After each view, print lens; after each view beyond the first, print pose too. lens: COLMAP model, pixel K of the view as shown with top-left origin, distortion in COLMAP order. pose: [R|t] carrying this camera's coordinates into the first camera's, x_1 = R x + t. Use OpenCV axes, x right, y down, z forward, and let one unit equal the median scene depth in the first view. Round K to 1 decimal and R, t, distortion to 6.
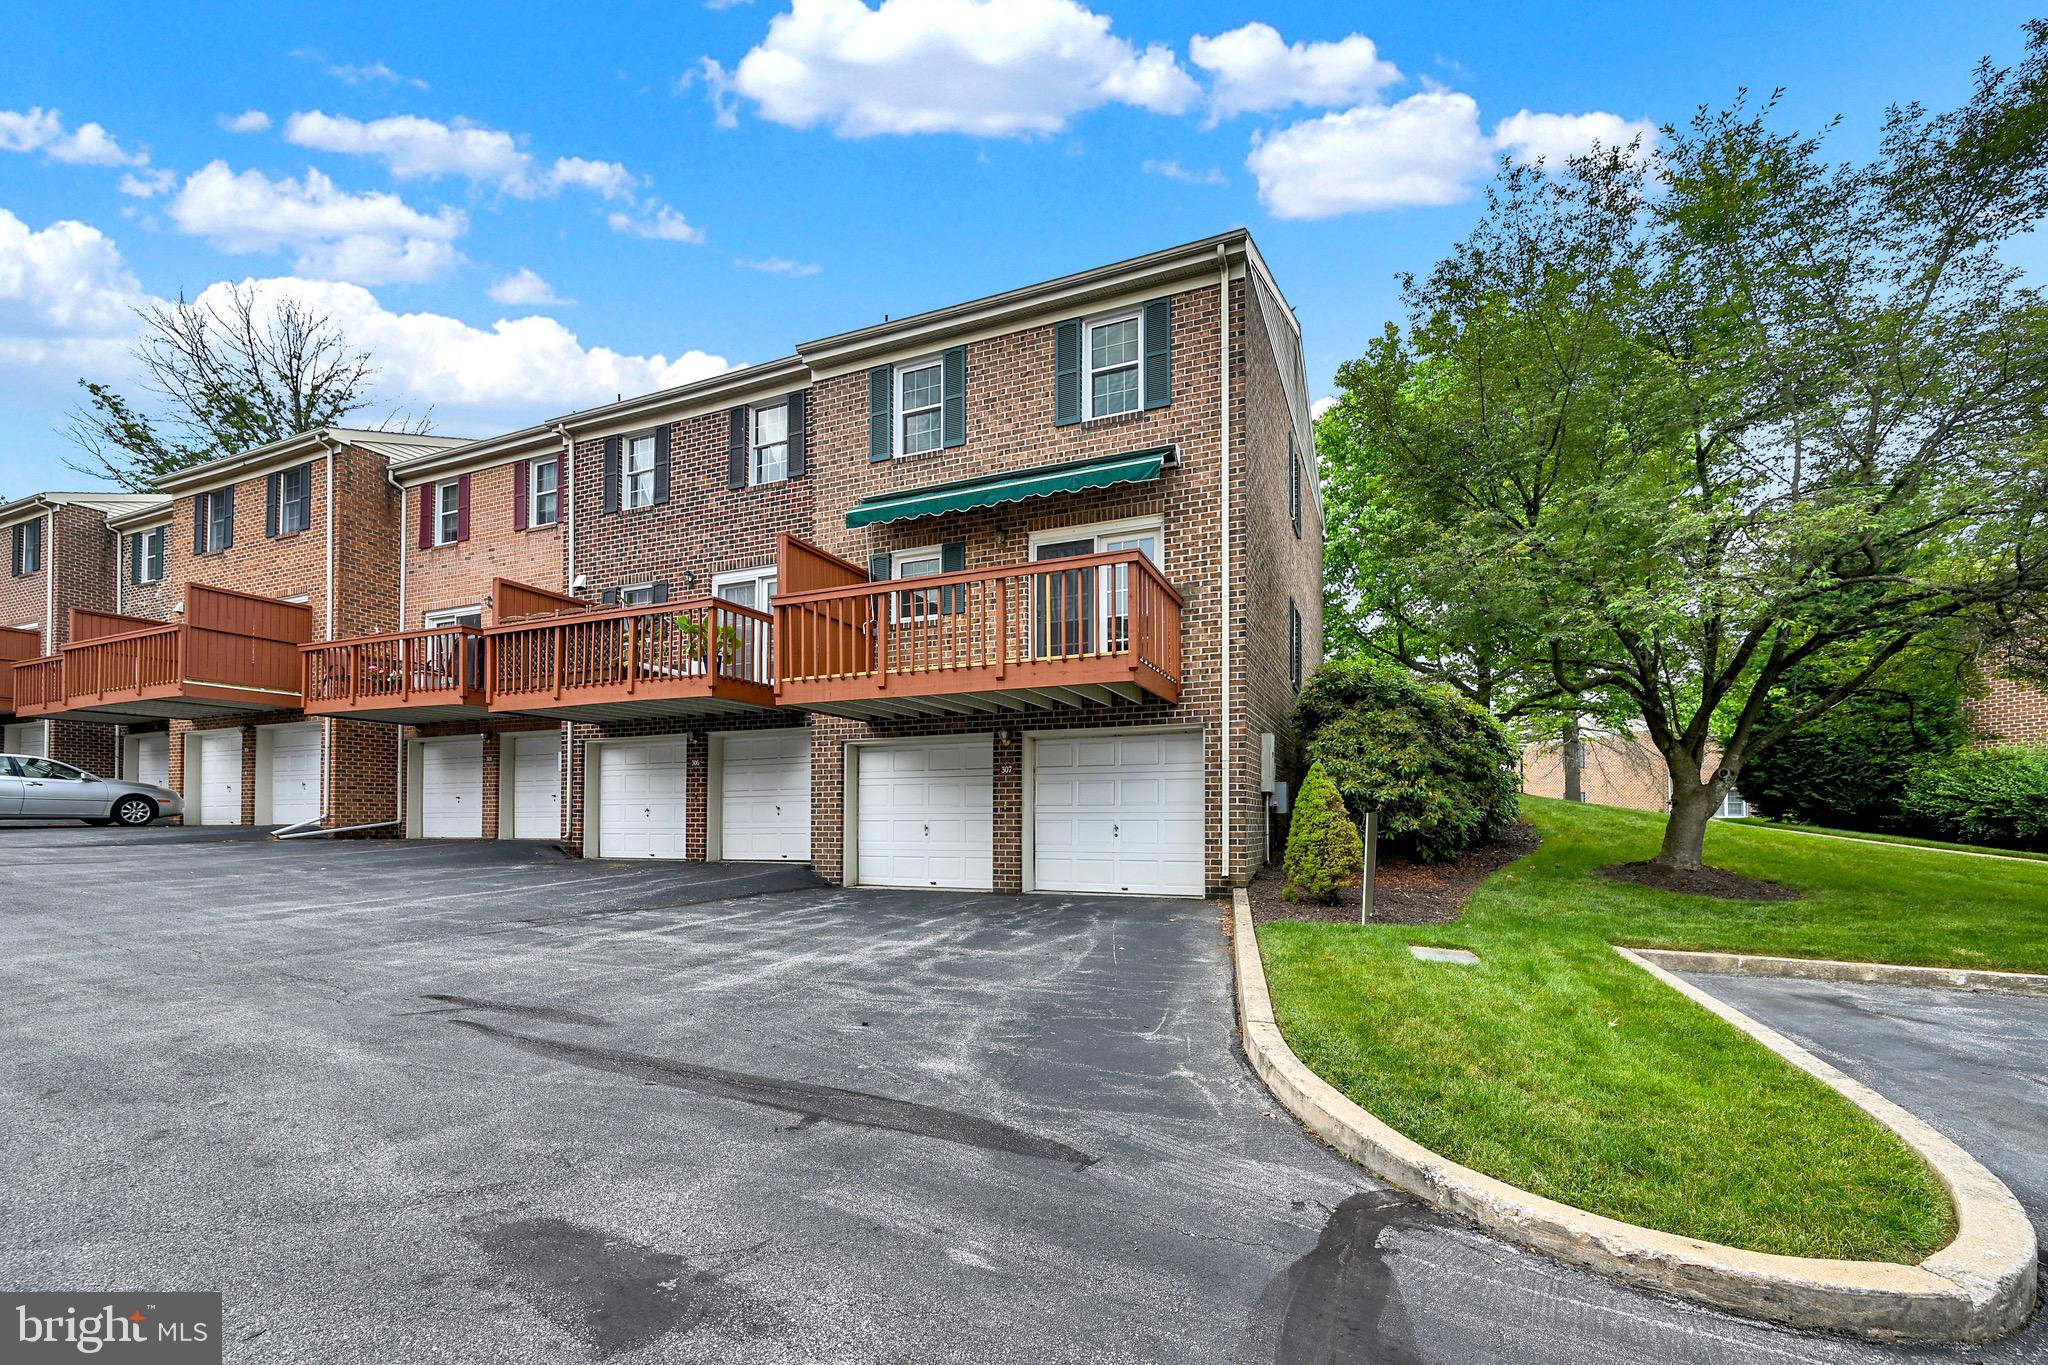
lens RADIAL K [[853.6, 0, 1018.5], [0, 853.6, 805.9], [0, 0, 1]] dist [0.001882, 0.000955]
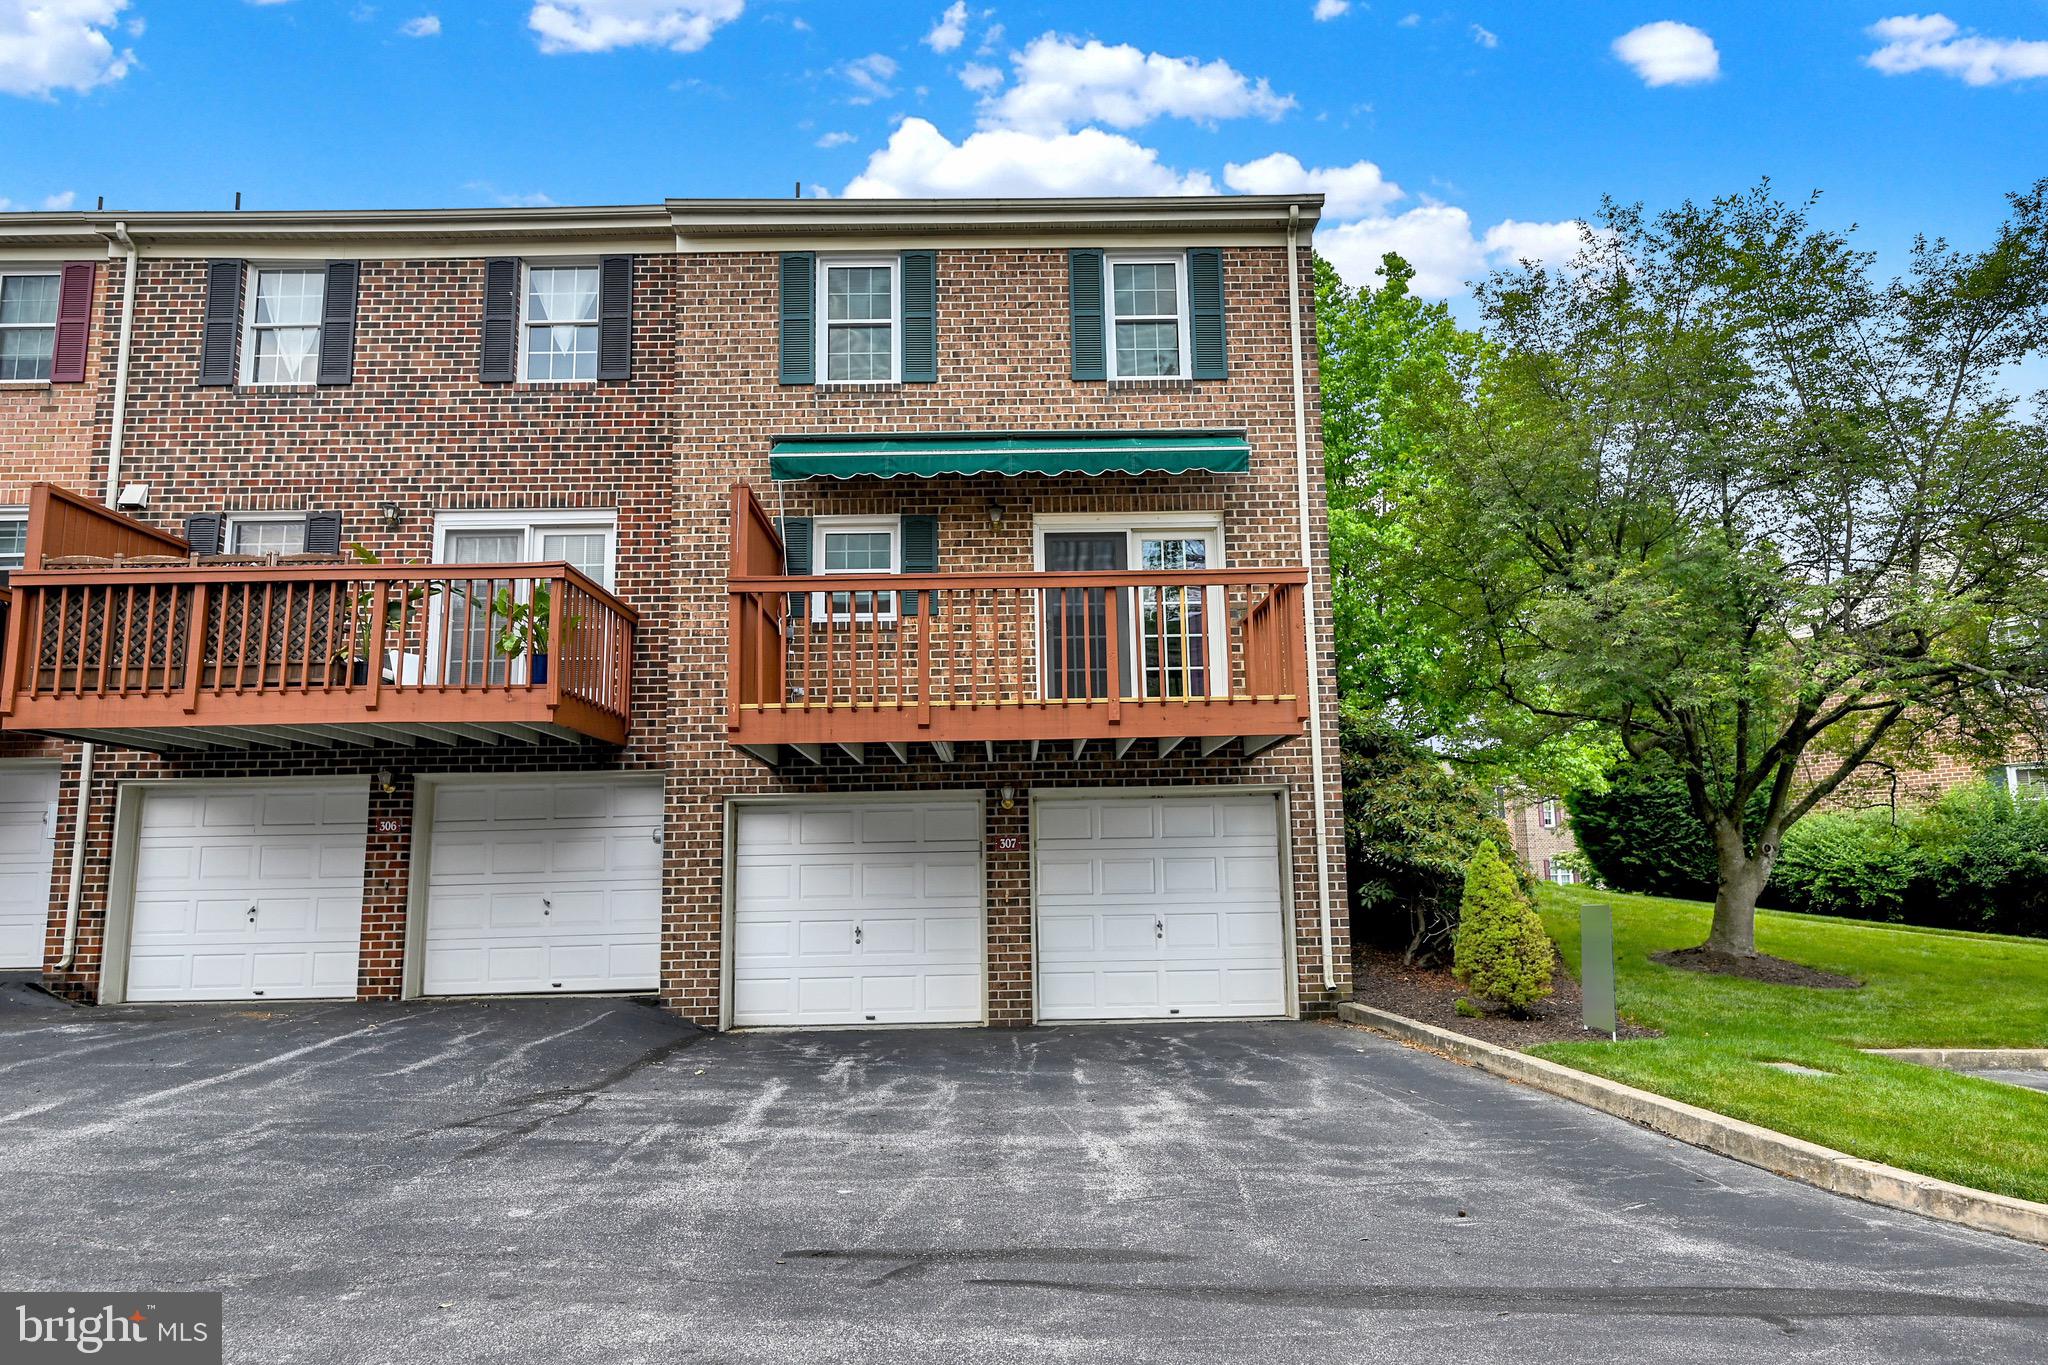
lens RADIAL K [[1307.6, 0, 1010.7], [0, 1307.6, 688.0], [0, 0, 1]] dist [0.000400, 0.003824]
pose [[0.916049, 0.045663, 0.398459, -0.429715], [0.010206, 0.990522, -0.136976, -0.021642], [-0.400937, 0.129543, 0.906900, 0.021093]]
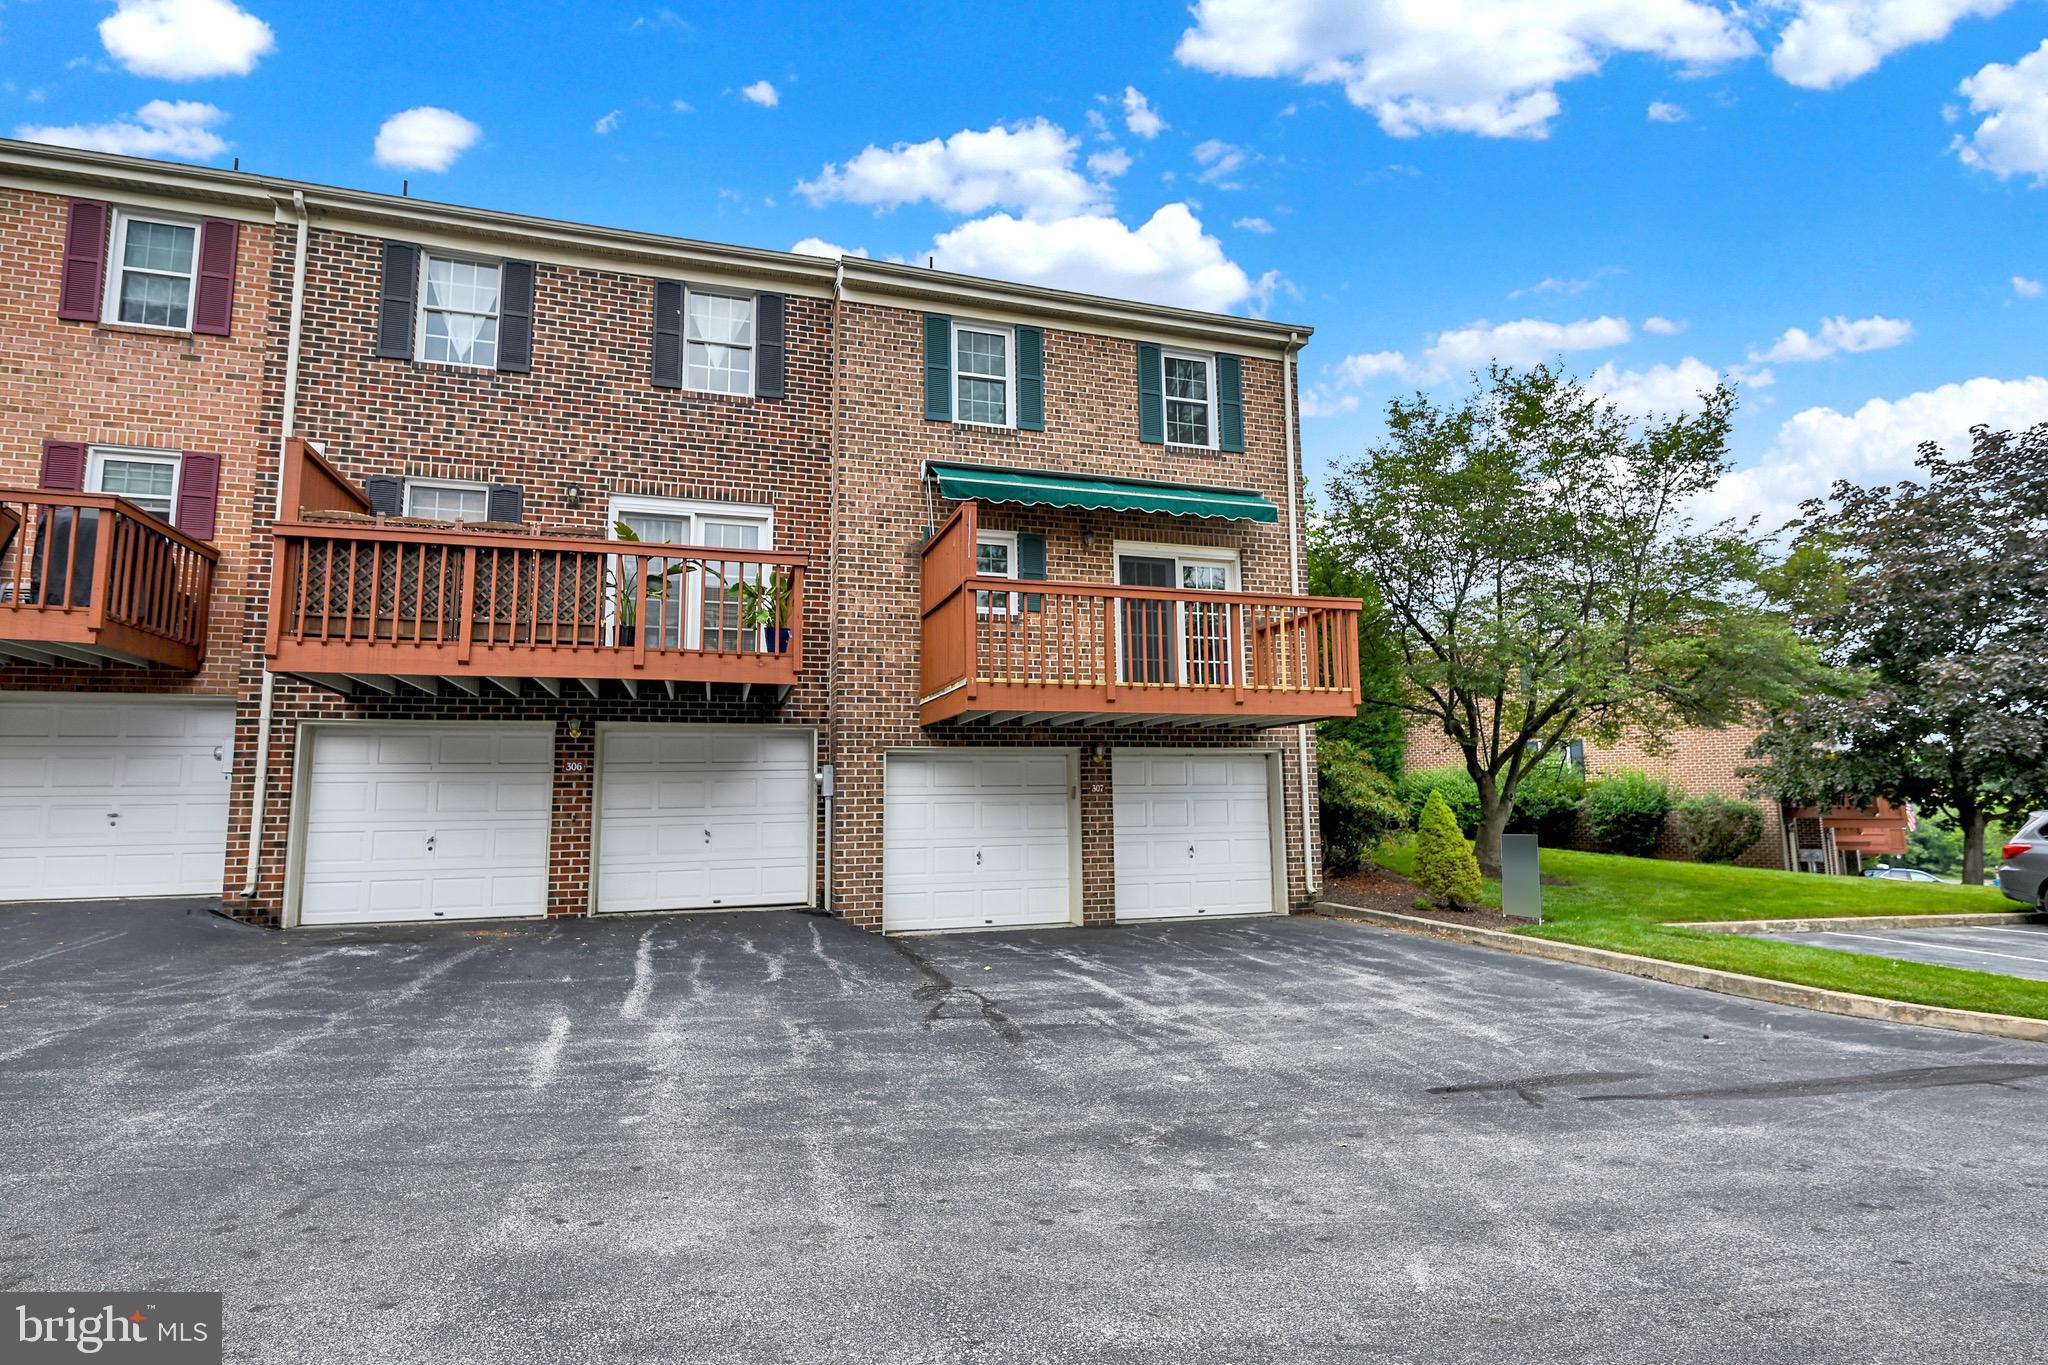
lens RADIAL K [[1027.4, 0, 1015.1], [0, 1027.4, 682.7], [0, 0, 1]] dist [0.003920, 0.000584]
pose [[0.759425, 0.070519, 0.646761, -0.785777], [0.001325, 0.993939, -0.109929, -0.033274], [-0.650593, 0.084340, 0.754729, 0.208740]]
